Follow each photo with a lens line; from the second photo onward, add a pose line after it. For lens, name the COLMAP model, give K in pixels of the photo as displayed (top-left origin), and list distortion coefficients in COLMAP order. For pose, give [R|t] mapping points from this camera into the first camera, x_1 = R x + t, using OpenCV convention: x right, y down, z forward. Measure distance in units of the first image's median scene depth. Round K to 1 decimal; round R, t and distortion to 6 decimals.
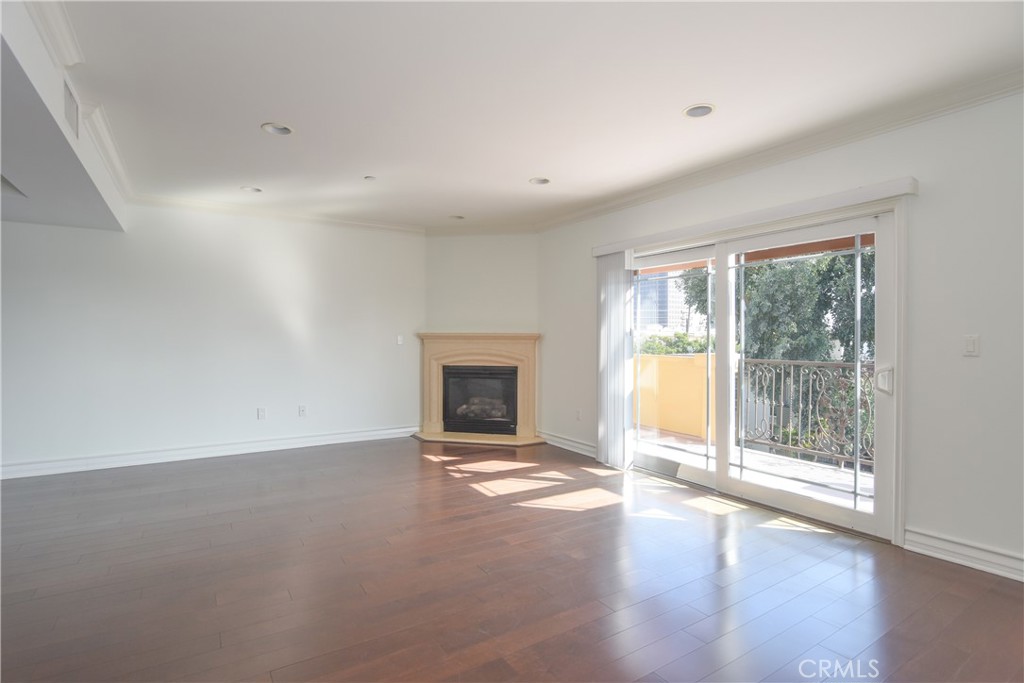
lens RADIAL K [[498.7, 0, 512.0], [0, 498.7, 341.5], [0, 0, 1]] dist [-0.021315, -0.000216]
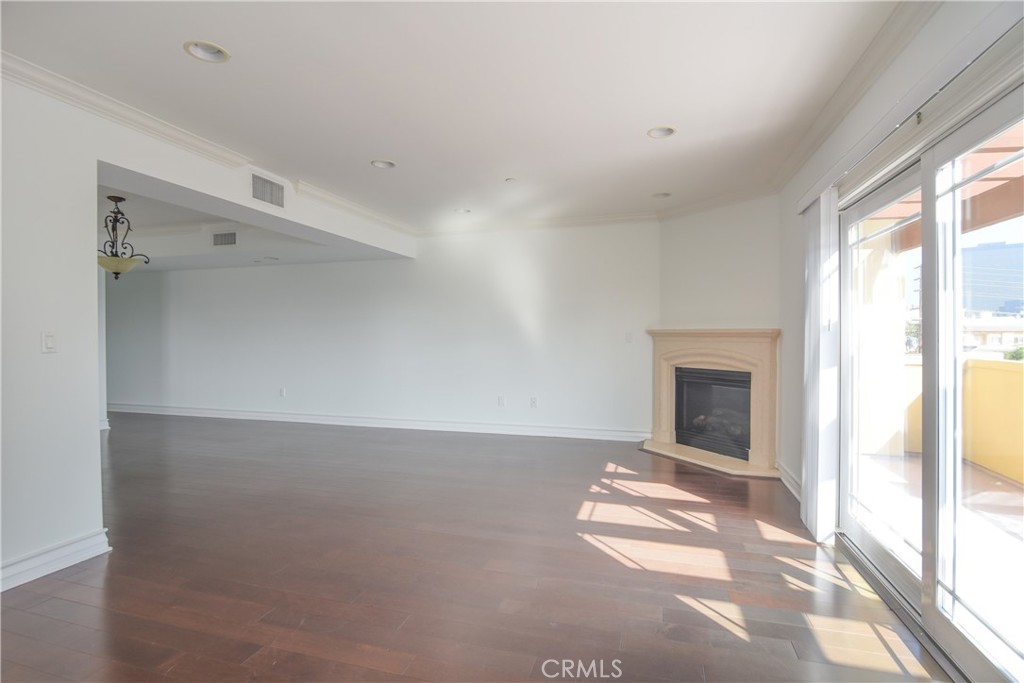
lens RADIAL K [[498.7, 0, 512.0], [0, 498.7, 341.5], [0, 0, 1]] dist [-0.021315, -0.000216]
pose [[0.662991, 0.007521, -0.748589, 0.337265], [-0.003610, 0.999970, 0.006850, -0.001345], [0.748618, -0.001839, 0.662999, 0.220179]]
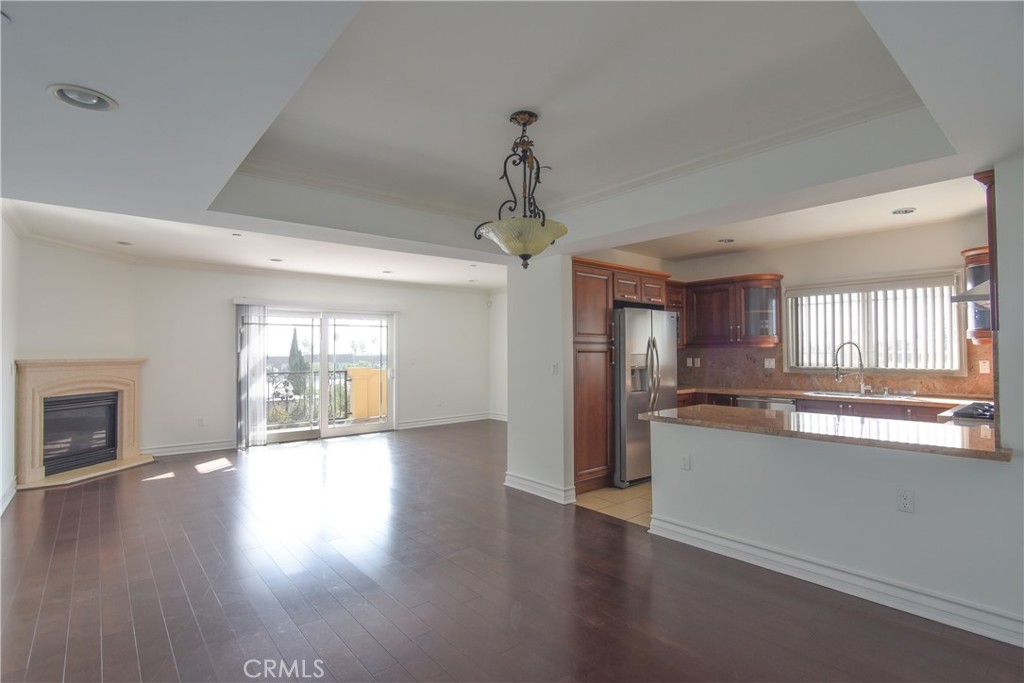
lens RADIAL K [[498.7, 0, 512.0], [0, 498.7, 341.5], [0, 0, 1]] dist [-0.021315, -0.000216]
pose [[-0.118830, 0.016495, 0.992778, -1.094361], [0.011690, 0.999816, -0.015213, -0.026980], [-0.992846, 0.009798, -0.119001, 0.322581]]
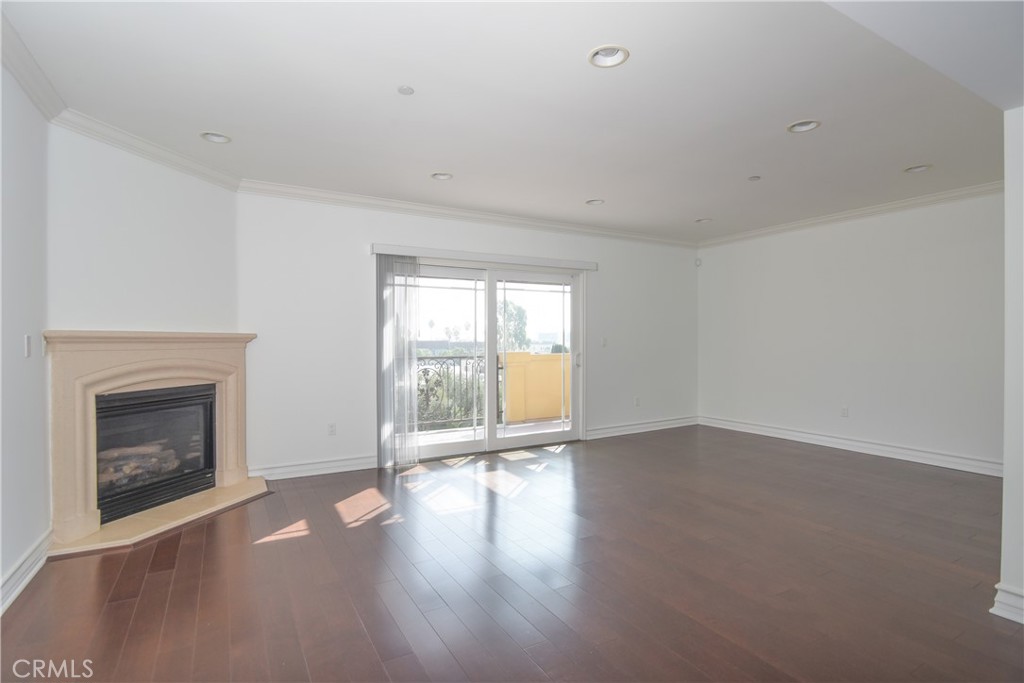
lens RADIAL K [[498.7, 0, 512.0], [0, 498.7, 341.5], [0, 0, 1]] dist [-0.021315, -0.000216]
pose [[0.054902, -0.009086, 0.998450, -0.631999], [0.009652, 0.999917, 0.008568, -0.007053], [-0.998445, 0.009166, 0.054985, 0.574172]]
